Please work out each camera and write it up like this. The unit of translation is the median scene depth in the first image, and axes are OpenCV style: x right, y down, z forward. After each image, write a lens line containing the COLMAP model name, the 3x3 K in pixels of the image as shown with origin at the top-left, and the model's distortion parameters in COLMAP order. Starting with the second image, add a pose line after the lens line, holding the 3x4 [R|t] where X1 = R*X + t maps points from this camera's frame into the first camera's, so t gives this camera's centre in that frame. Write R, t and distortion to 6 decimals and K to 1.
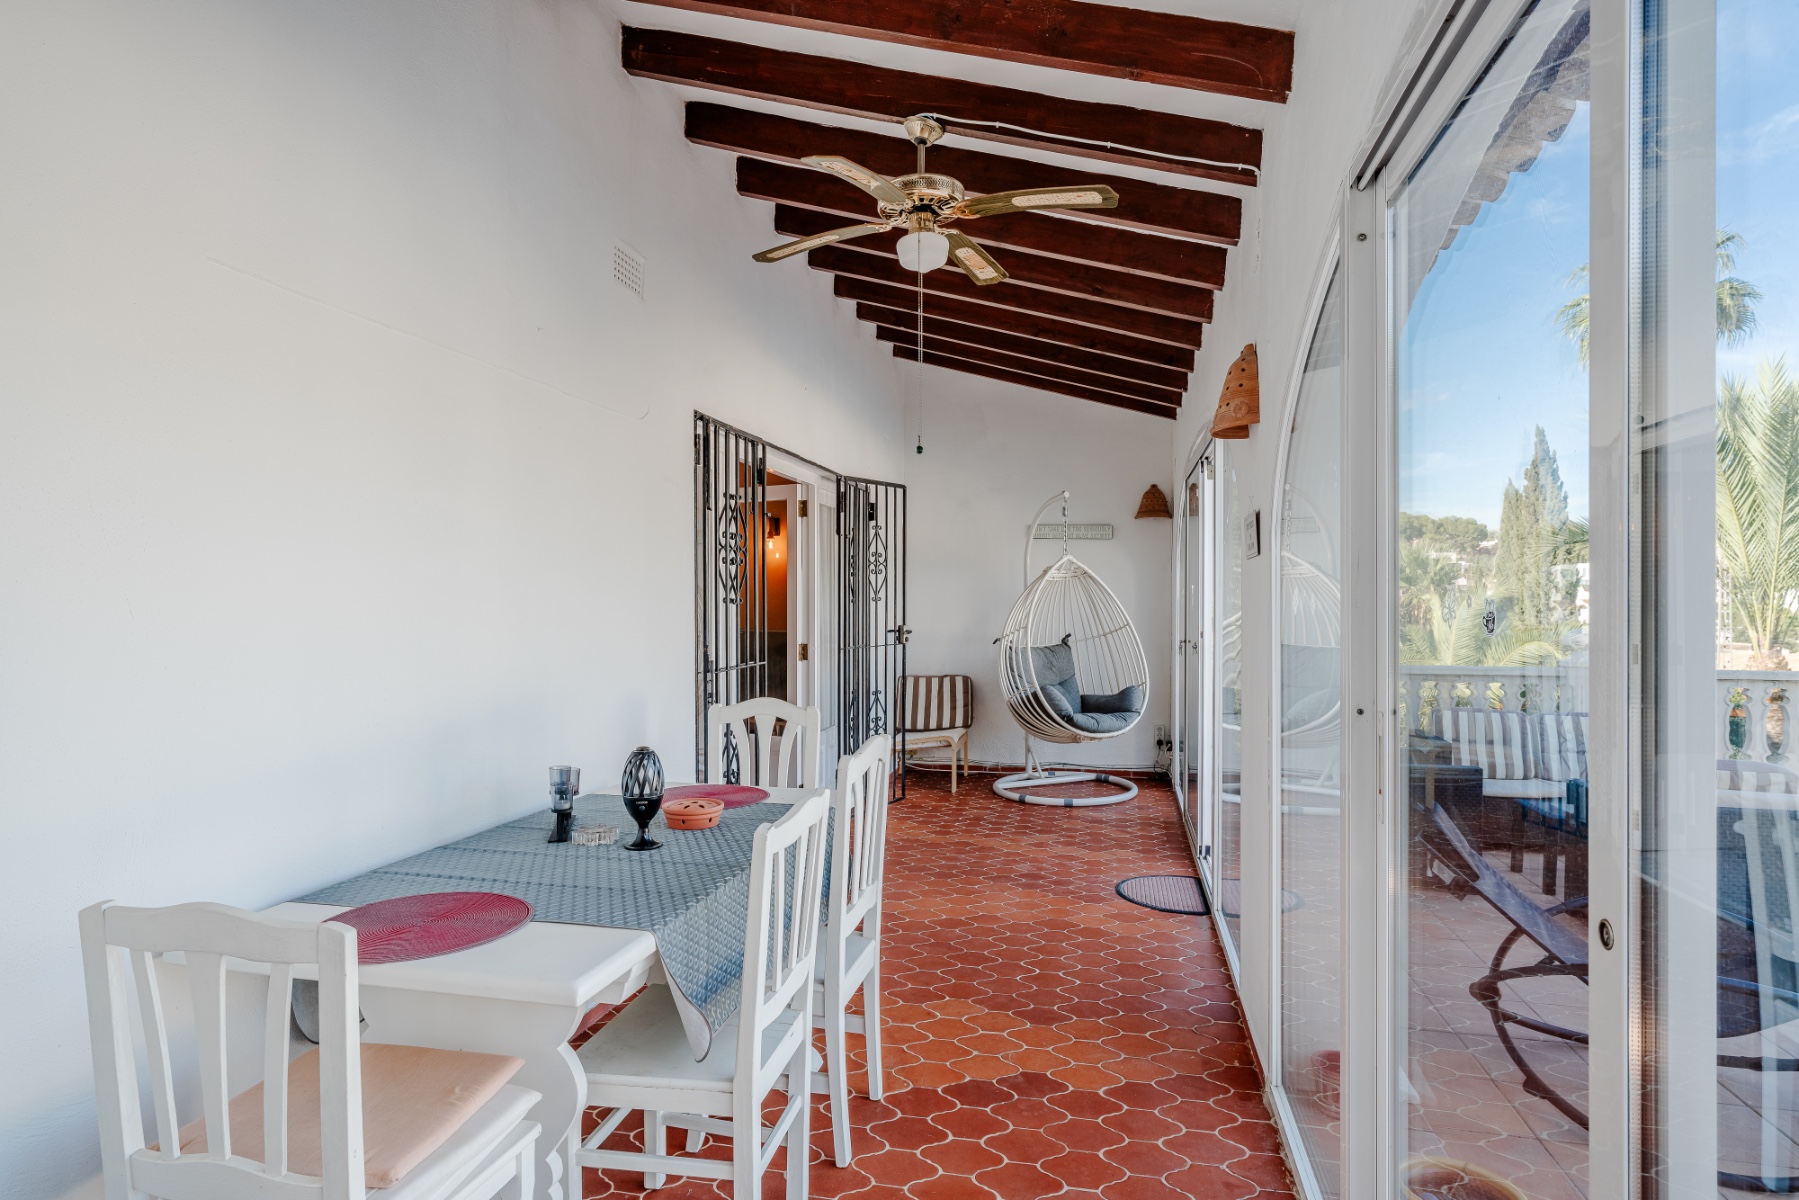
lens RADIAL K [[981.5, 0, 896.1], [0, 981.5, 602.6], [0, 0, 1]] dist [-0.004635, 0.000201]
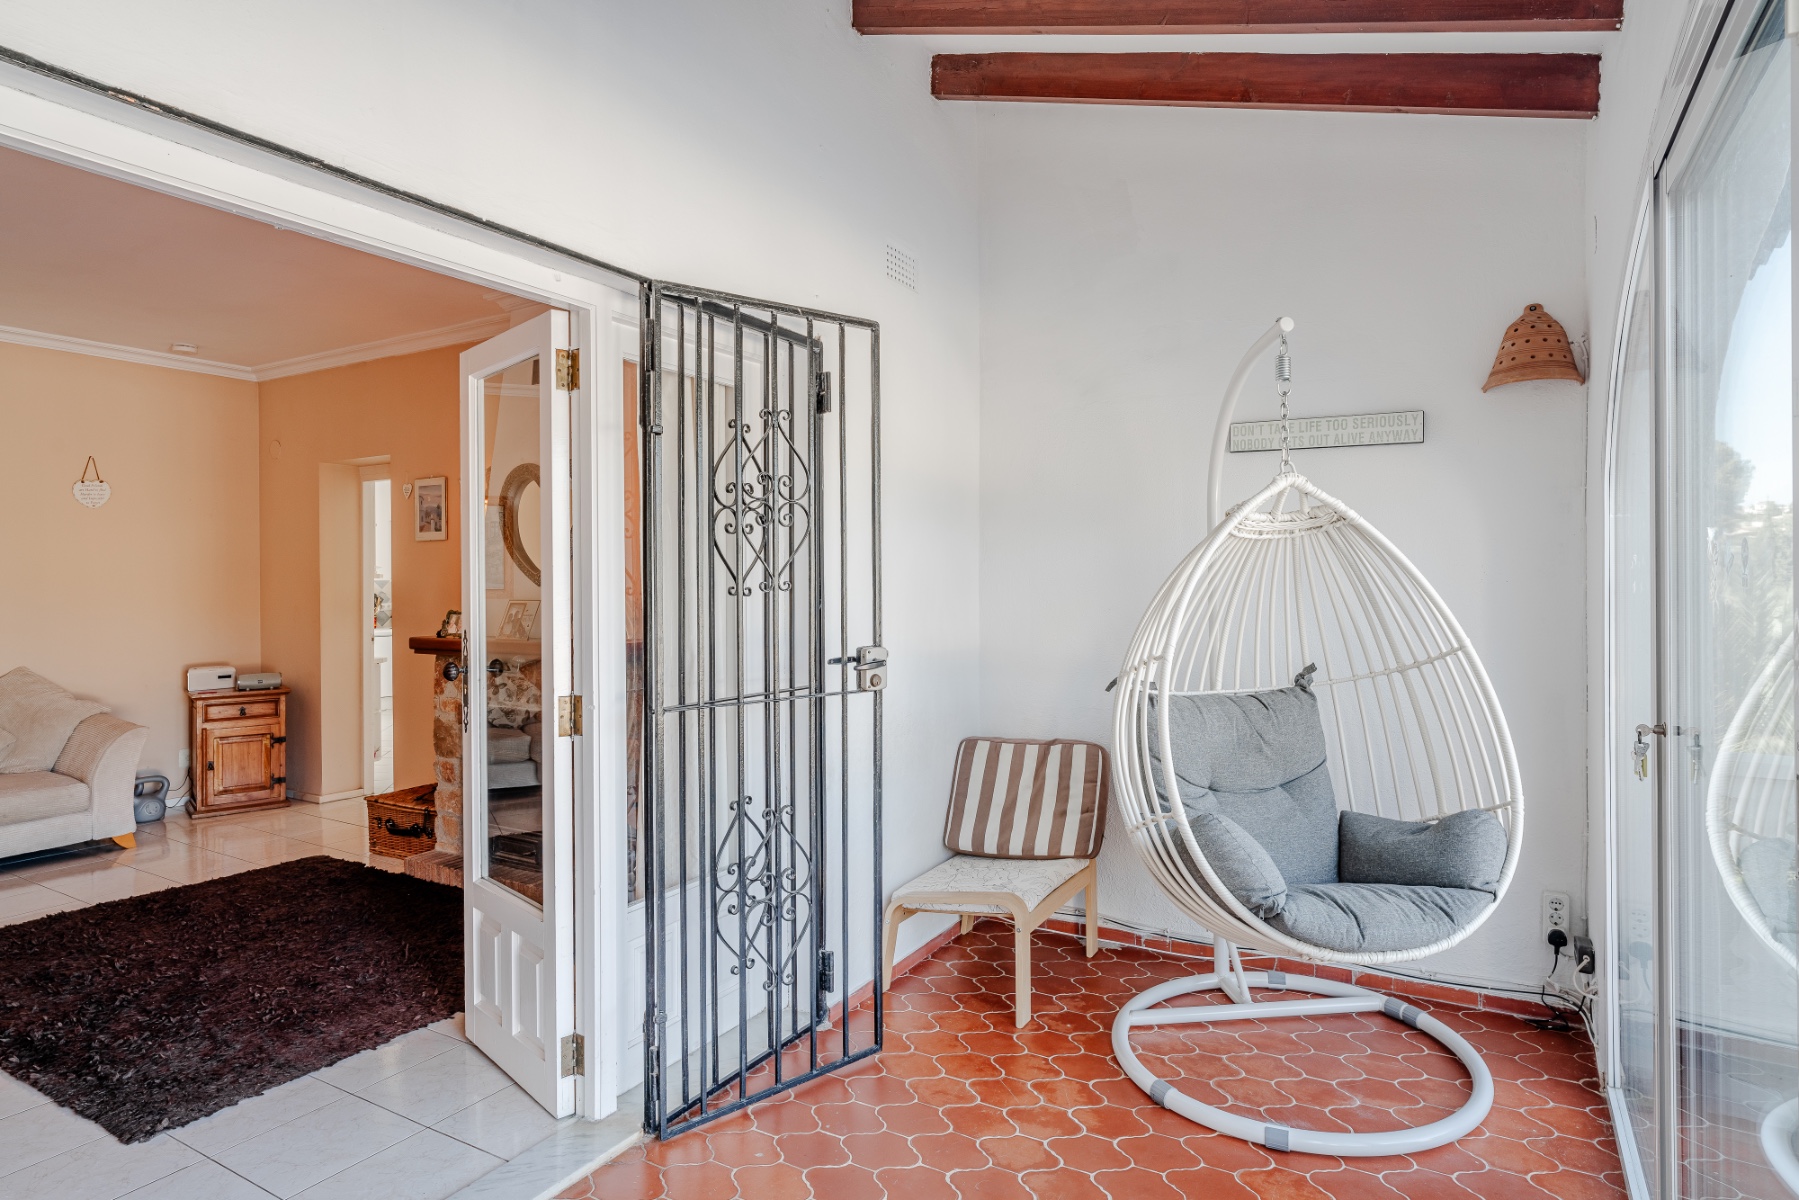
lens RADIAL K [[981.5, 0, 908.1], [0, 981.5, 591.0], [0, 0, 1]] dist [-0.004635, 0.000201]
pose [[0.952871, -0.007687, -0.303278, 0.138959], [0.006404, 0.999966, -0.005225, 0.000788], [0.303308, 0.003037, 0.952888, 0.540424]]
